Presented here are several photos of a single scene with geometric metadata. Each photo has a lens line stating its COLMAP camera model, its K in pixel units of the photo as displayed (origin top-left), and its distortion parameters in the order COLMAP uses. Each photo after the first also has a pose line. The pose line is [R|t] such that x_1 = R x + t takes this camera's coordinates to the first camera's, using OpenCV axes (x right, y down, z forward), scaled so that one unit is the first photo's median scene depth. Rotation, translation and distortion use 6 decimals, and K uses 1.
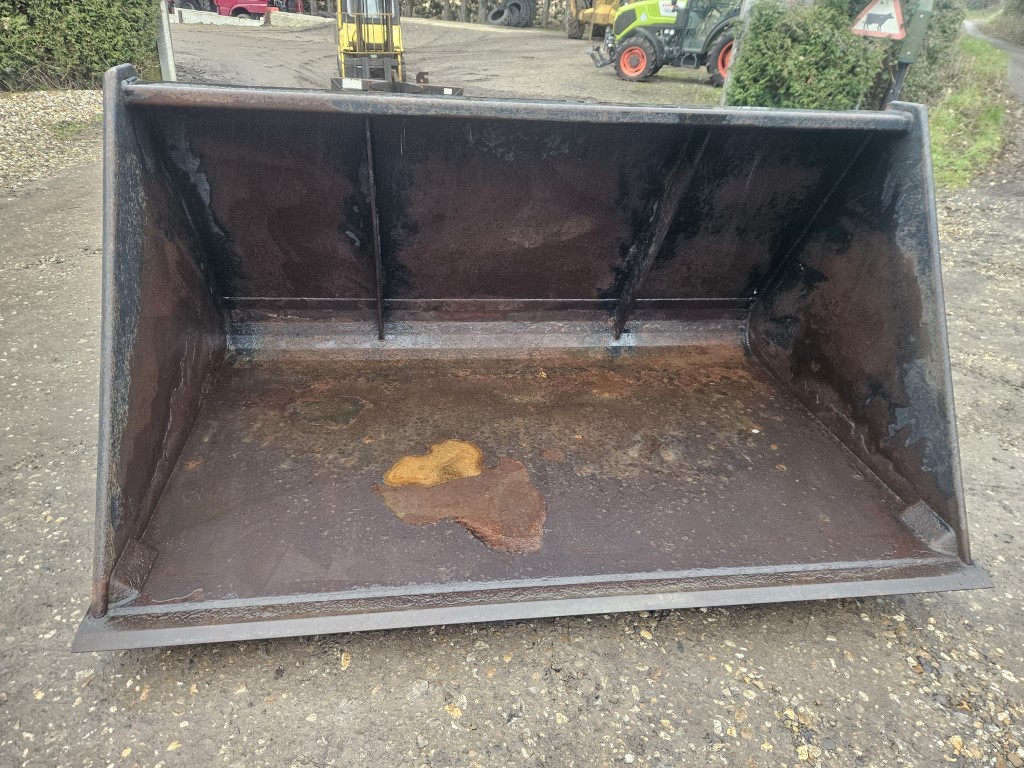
lens RADIAL K [[692.8, 0, 514.7], [0, 692.8, 381.5], [0, 0, 1]] dist [0.069412, -0.056648]
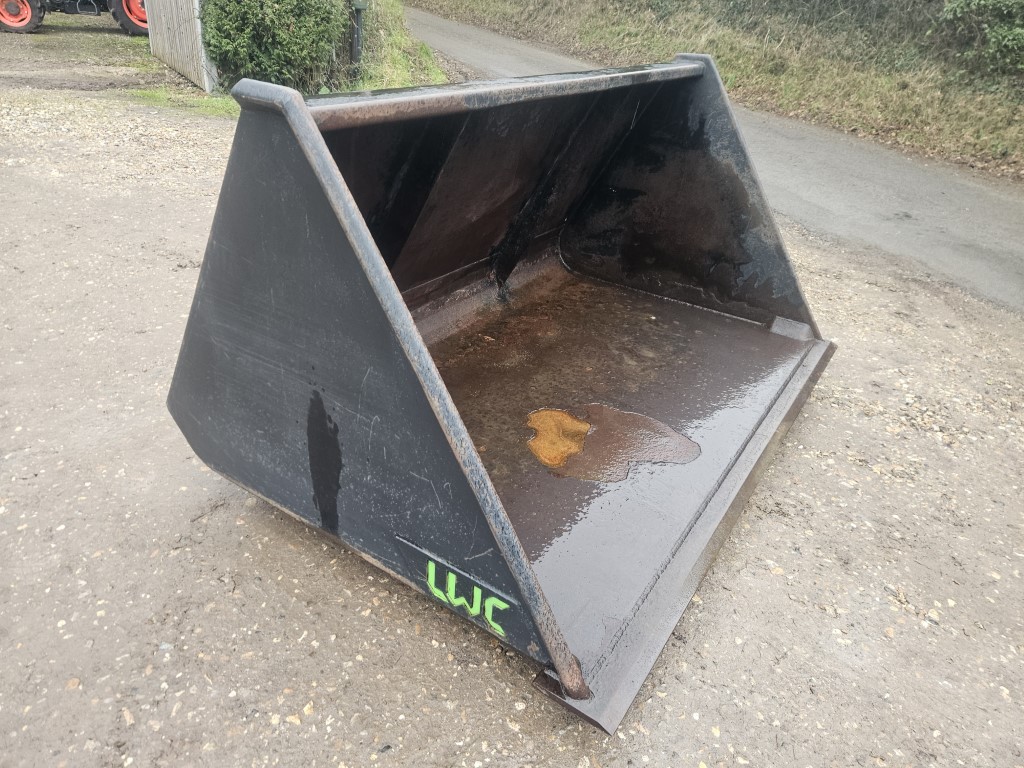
lens RADIAL K [[678.3, 0, 523.8], [0, 678.3, 376.2], [0, 0, 1]] dist [0.065214, -0.056908]
pose [[0.662190, -0.375298, 0.648580, -0.770881], [0.326871, 0.923521, 0.200662, -0.183757], [-0.674285, 0.079125, 0.734220, 0.269701]]
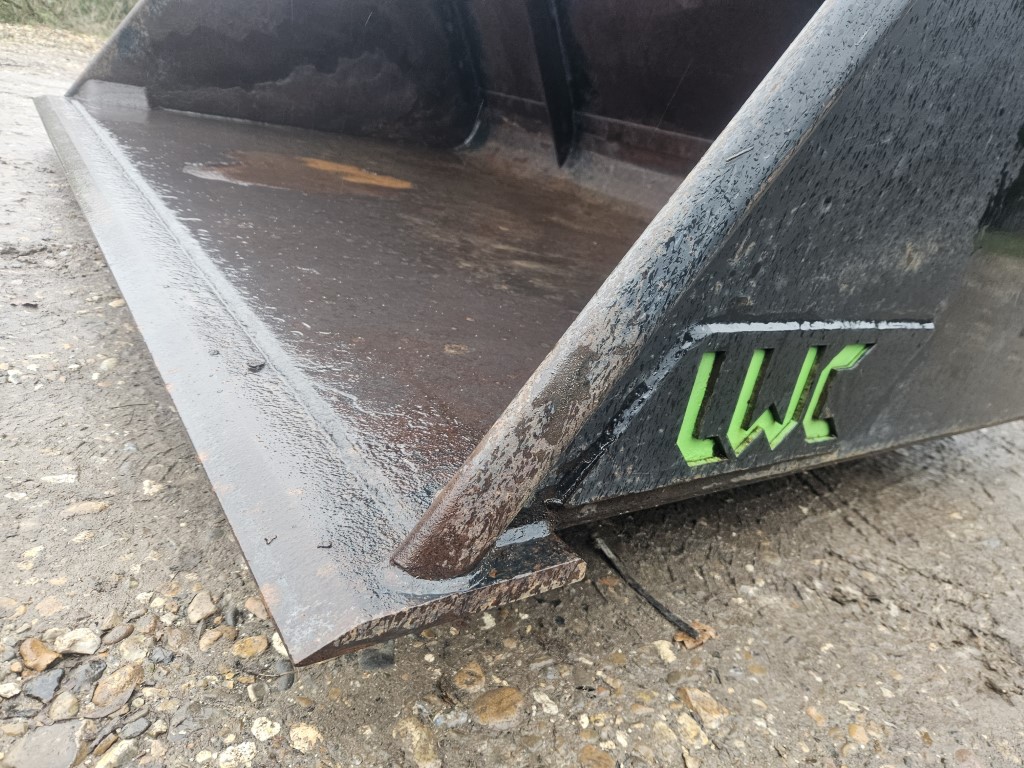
lens RADIAL K [[695.9, 0, 514.9], [0, 695.9, 399.2], [0, 0, 1]] dist [0.057928, -0.050897]
pose [[0.432592, 0.382002, -0.816663, 0.712802], [-0.564863, 0.820823, 0.084735, 0.157885], [0.702705, 0.424647, 0.570860, 0.777919]]
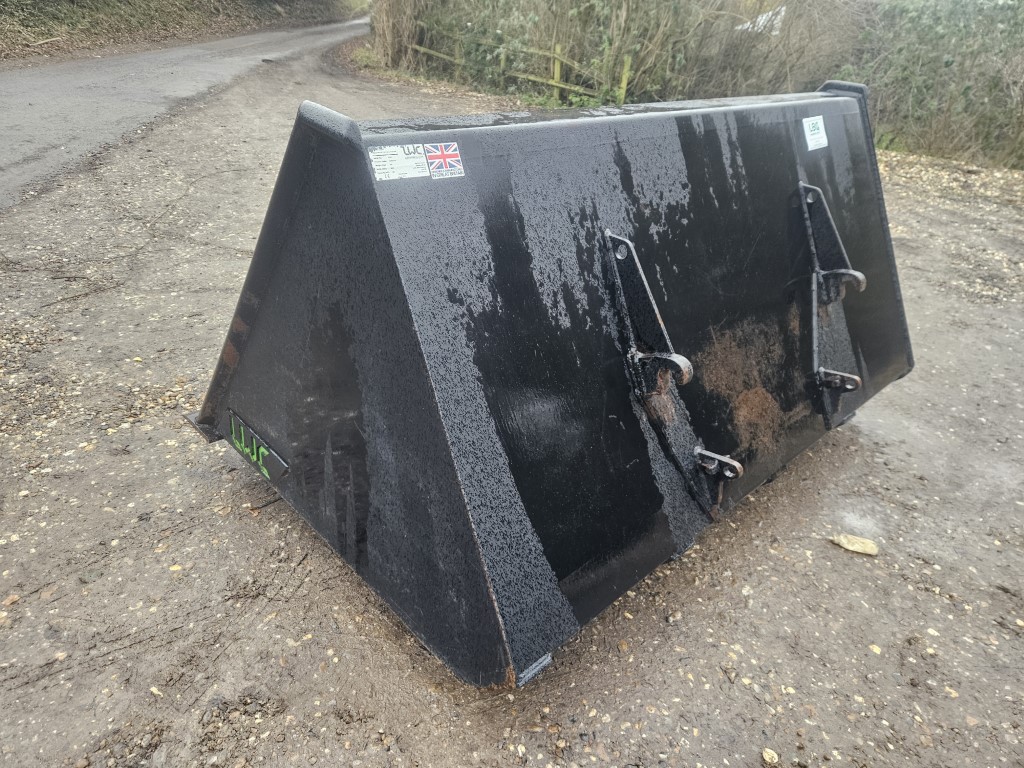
lens RADIAL K [[687.1, 0, 492.8], [0, 687.1, 384.5], [0, 0, 1]] dist [0.065076, -0.057483]
pose [[-0.814693, 0.172907, -0.553514, 0.771223], [-0.386658, 0.549386, 0.740723, -0.720352], [0.432169, 0.817483, -0.380725, 1.416540]]
